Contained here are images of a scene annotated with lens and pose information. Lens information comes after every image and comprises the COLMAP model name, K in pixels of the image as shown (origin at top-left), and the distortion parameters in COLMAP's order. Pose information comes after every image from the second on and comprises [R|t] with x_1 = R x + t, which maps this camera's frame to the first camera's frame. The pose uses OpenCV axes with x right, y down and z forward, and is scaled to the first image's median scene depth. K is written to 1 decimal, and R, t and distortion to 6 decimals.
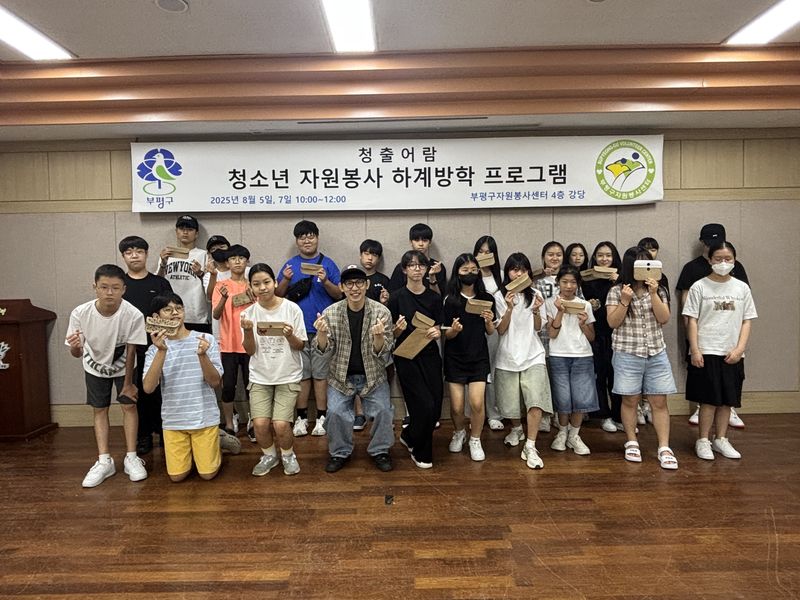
lens RADIAL K [[496.8, 0, 401.5], [0, 496.8, 295.0], [0, 0, 1]] dist [-0.004484, 0.000449]
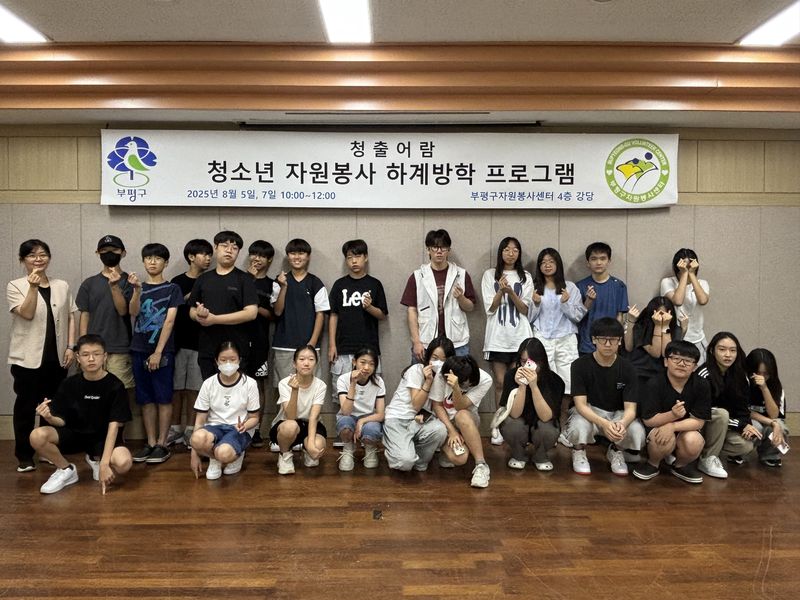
lens RADIAL K [[591.1, 0, 401.8], [0, 591.1, 299.2], [0, 0, 1]] dist [-0.006456, -0.008272]
pose [[0.999708, 0.018820, 0.015144, -0.002780], [-0.018741, 0.999810, -0.005320, 0.002766], [-0.015241, 0.005035, 0.999871, -0.127433]]
